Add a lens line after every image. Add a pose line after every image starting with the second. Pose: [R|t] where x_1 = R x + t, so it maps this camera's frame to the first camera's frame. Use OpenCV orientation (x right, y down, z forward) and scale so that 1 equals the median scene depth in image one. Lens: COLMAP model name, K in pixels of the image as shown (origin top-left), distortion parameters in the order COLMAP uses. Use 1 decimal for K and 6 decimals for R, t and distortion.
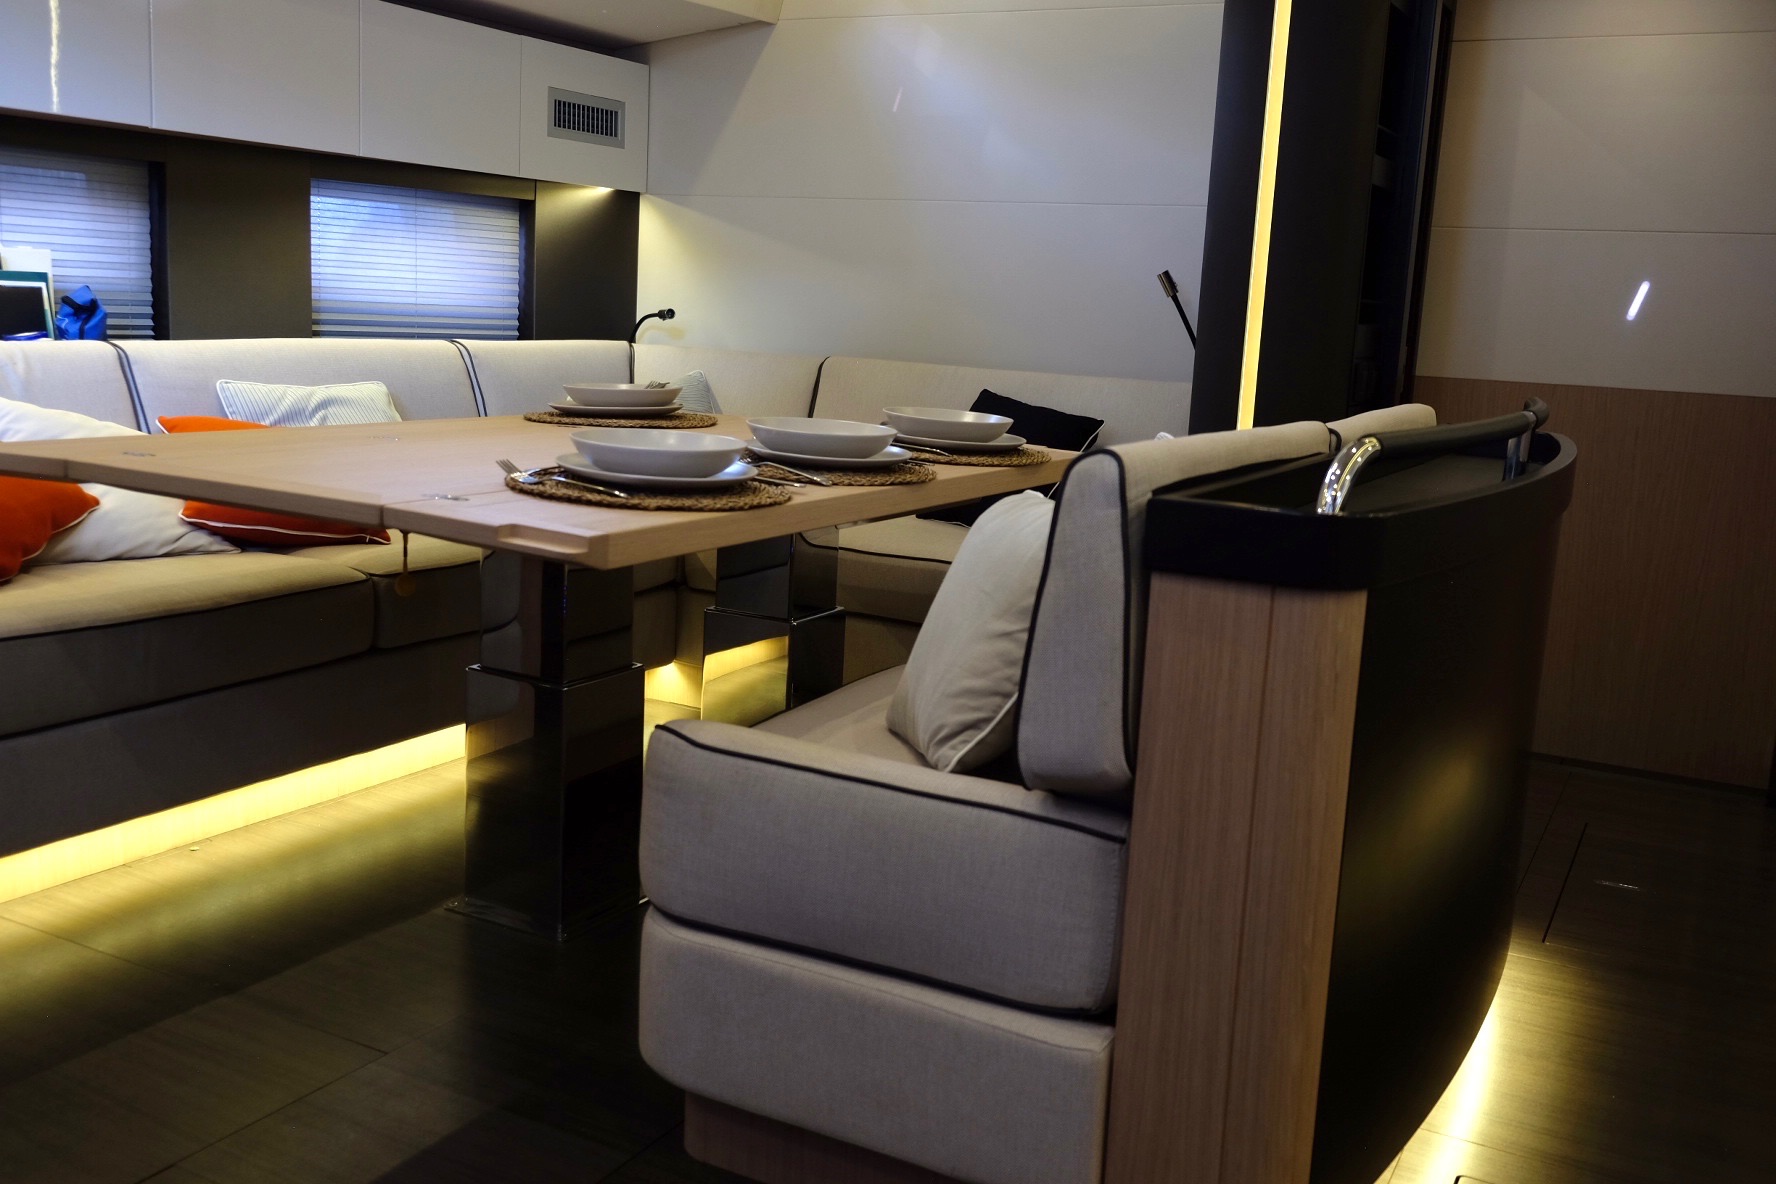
lens RADIAL K [[1596.9, 0, 893.2], [0, 1596.9, 595.0], [0, 0, 1]] dist [0.003955, 0.001359]
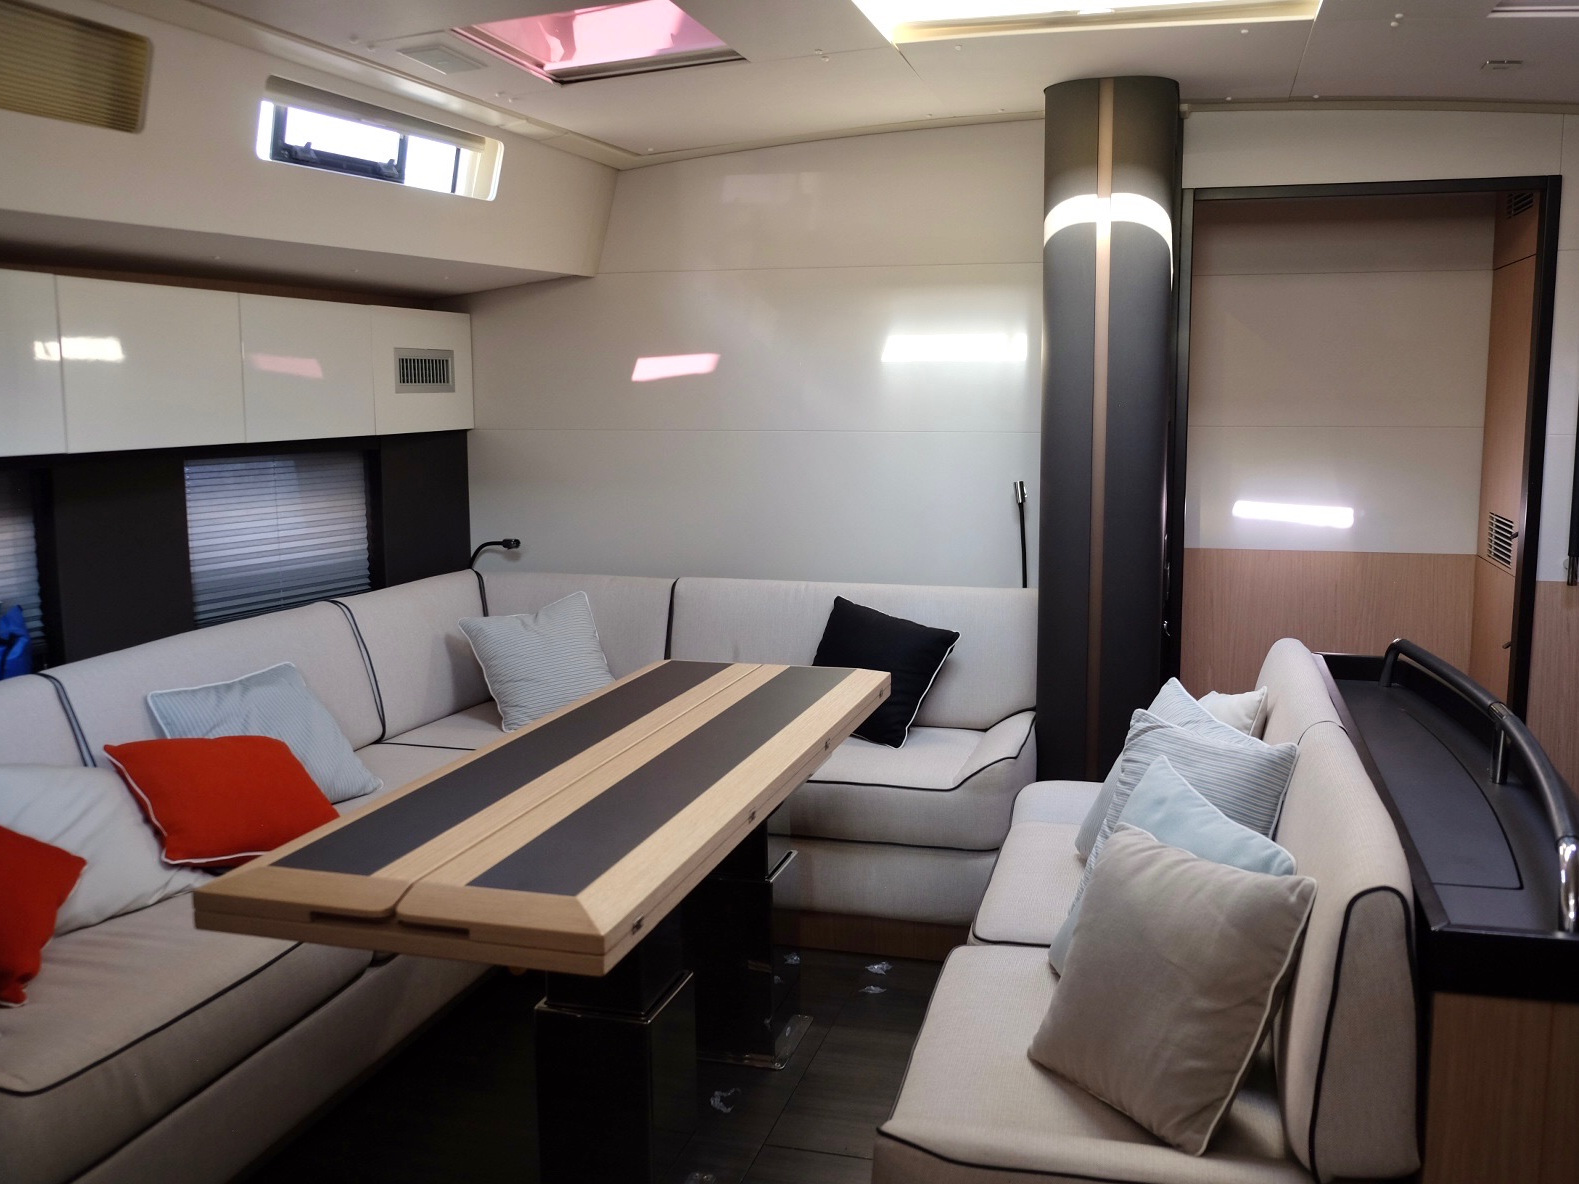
lens RADIAL K [[1377.8, 0, 835.7], [0, 1377.8, 590.8], [0, 0, 1]] dist [-0.036044, 0.011664]
pose [[0.969810, -0.087336, 0.227688, -0.166379], [0.095010, 0.995212, -0.022942, -0.118175], [-0.224594, 0.043882, 0.973464, 0.056607]]
